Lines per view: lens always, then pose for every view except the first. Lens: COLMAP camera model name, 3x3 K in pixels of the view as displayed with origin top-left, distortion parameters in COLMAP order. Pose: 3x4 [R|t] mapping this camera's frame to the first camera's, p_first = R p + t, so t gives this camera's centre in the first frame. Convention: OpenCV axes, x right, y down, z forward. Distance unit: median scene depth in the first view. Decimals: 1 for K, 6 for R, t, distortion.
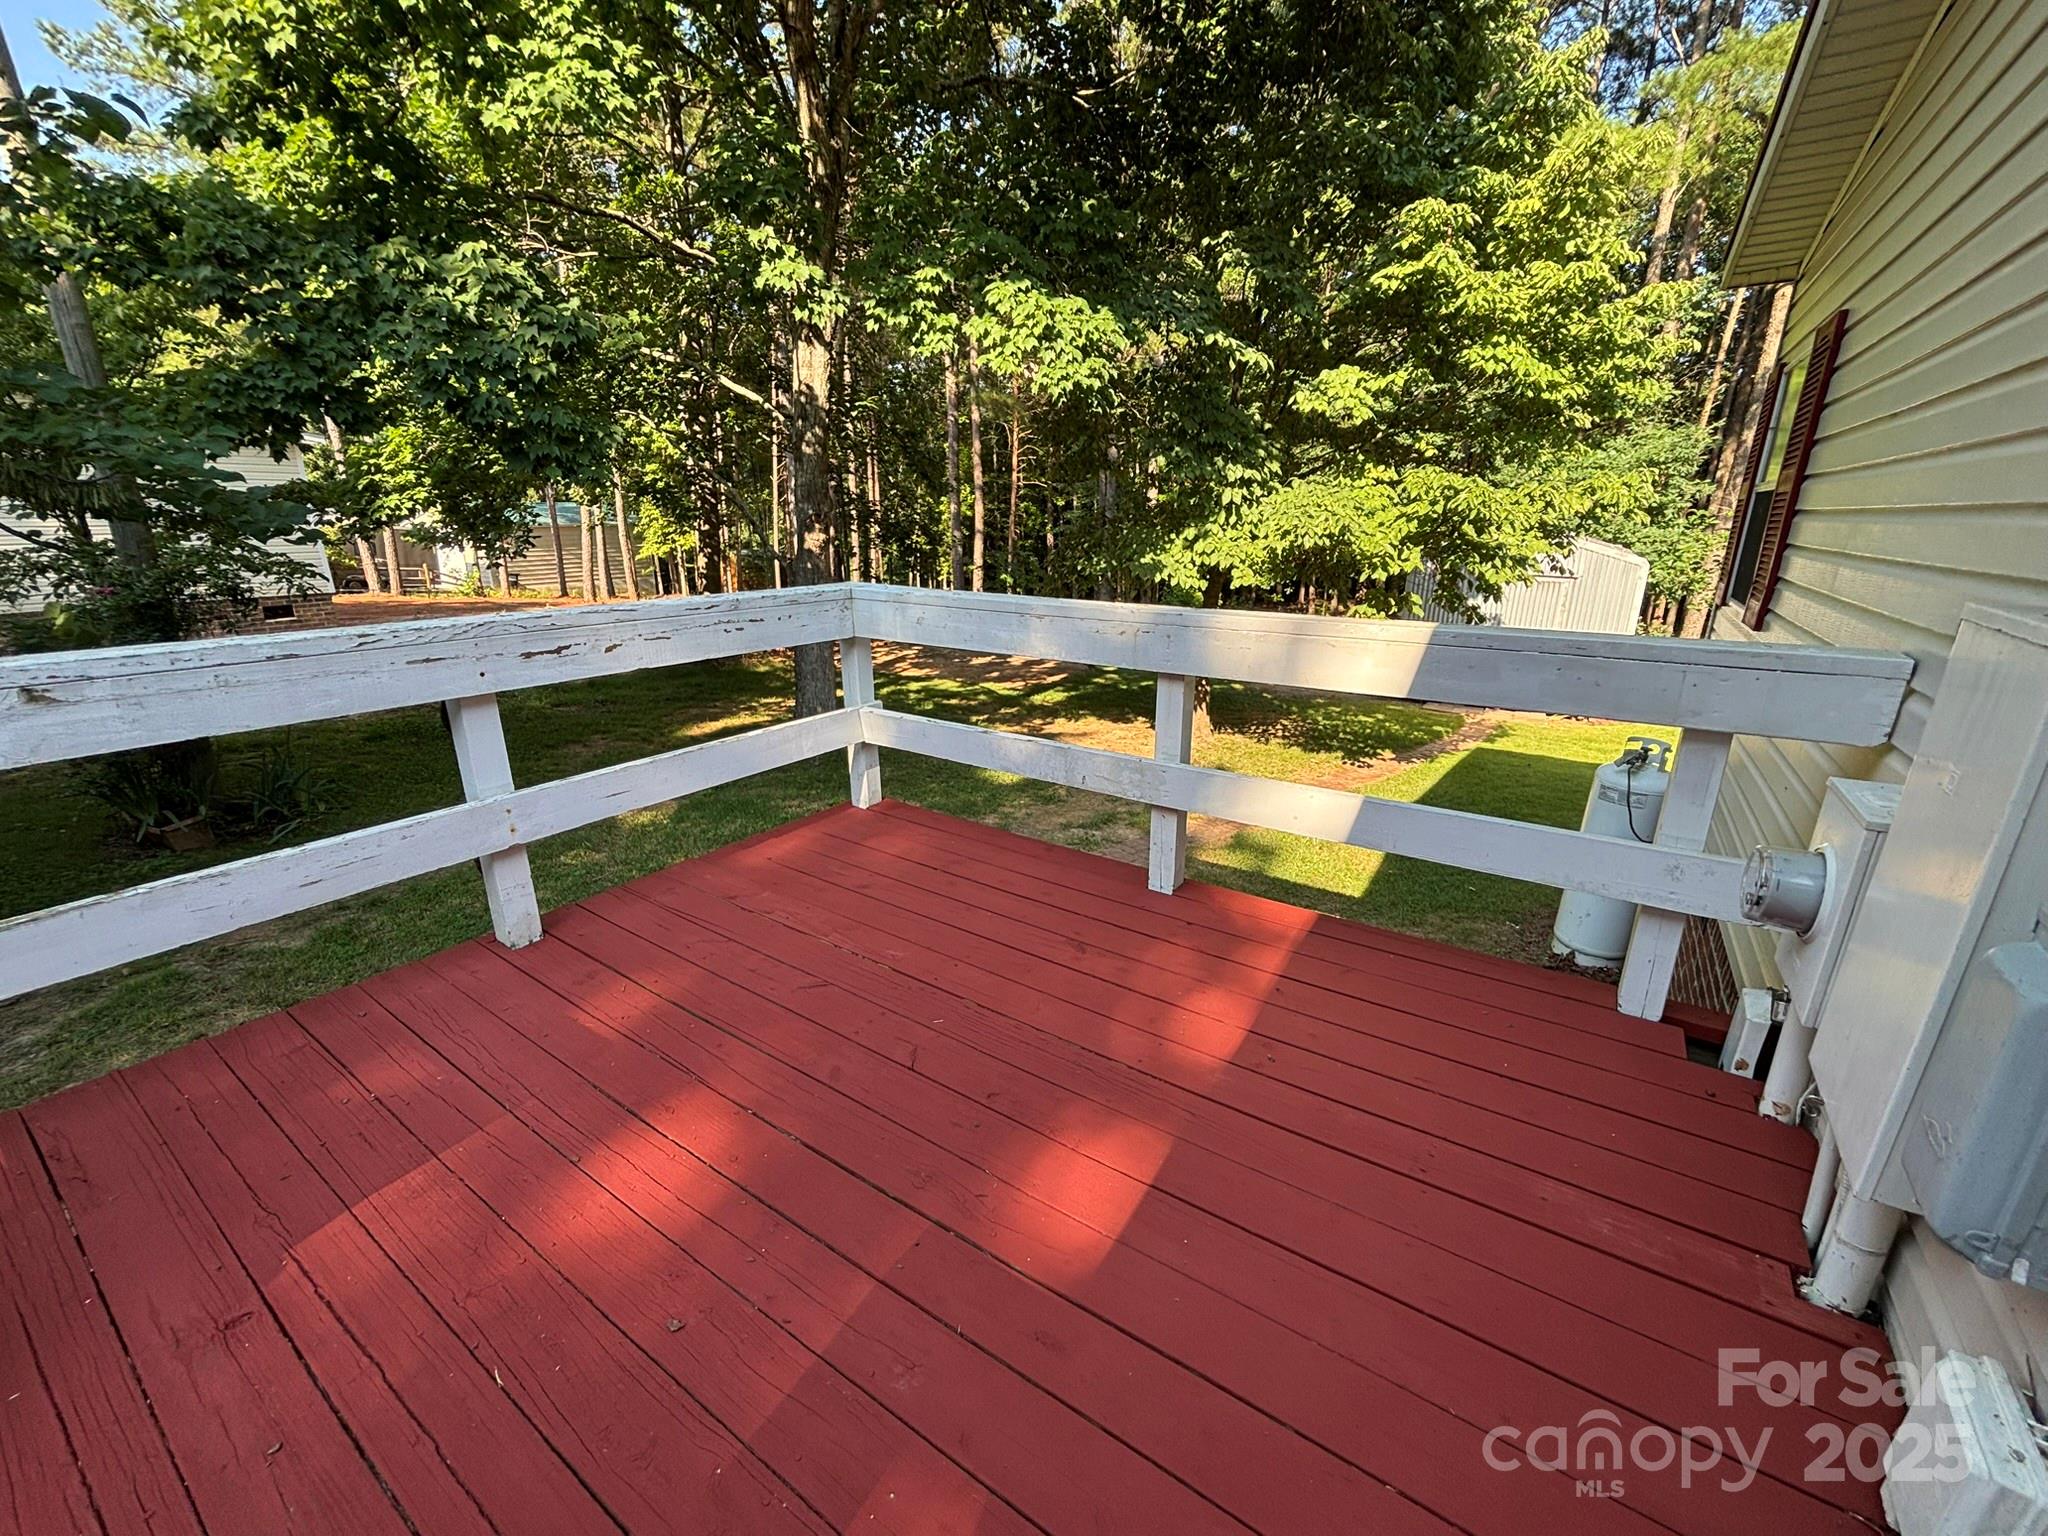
lens RADIAL K [[809.7, 0, 1024.0], [0, 809.7, 768.0], [0, 0, 1]] dist [-0.041069, 0.016867]
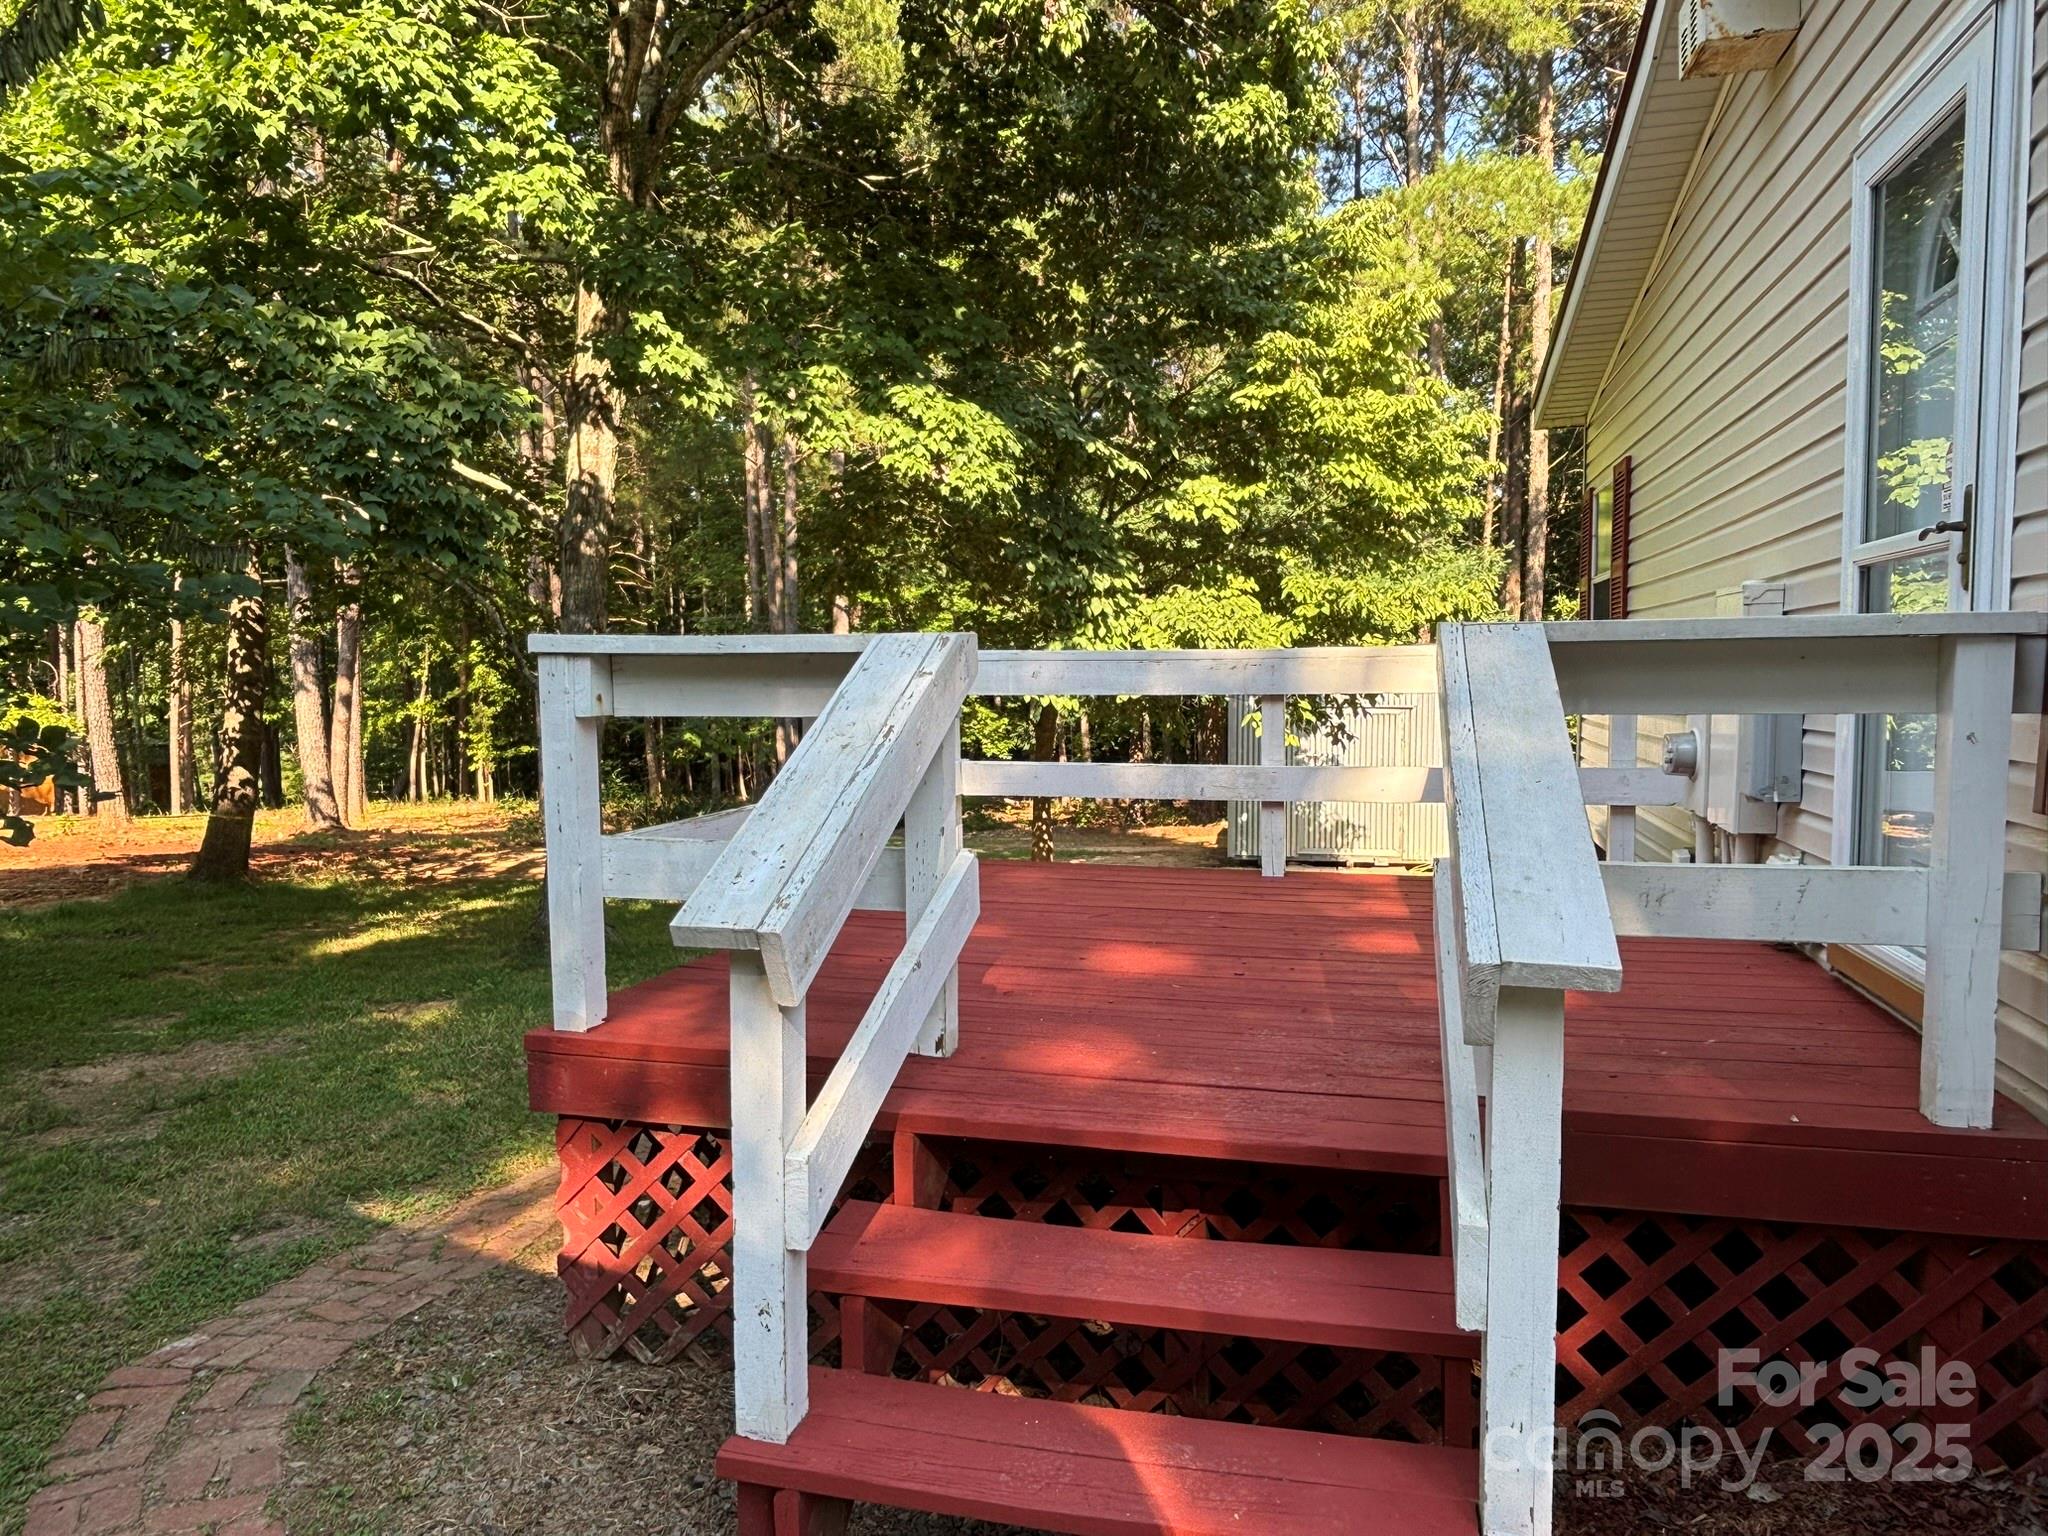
lens RADIAL K [[1272.2, 0, 1024.0], [0, 1272.2, 768.0], [0, 0, 1]] dist [0.007299, 0.001109]
pose [[0.945995, -0.036690, 0.322097, -0.360649], [0.108919, 0.971789, -0.209197, 0.160120], [-0.305335, 0.232982, 0.923304, -0.318033]]
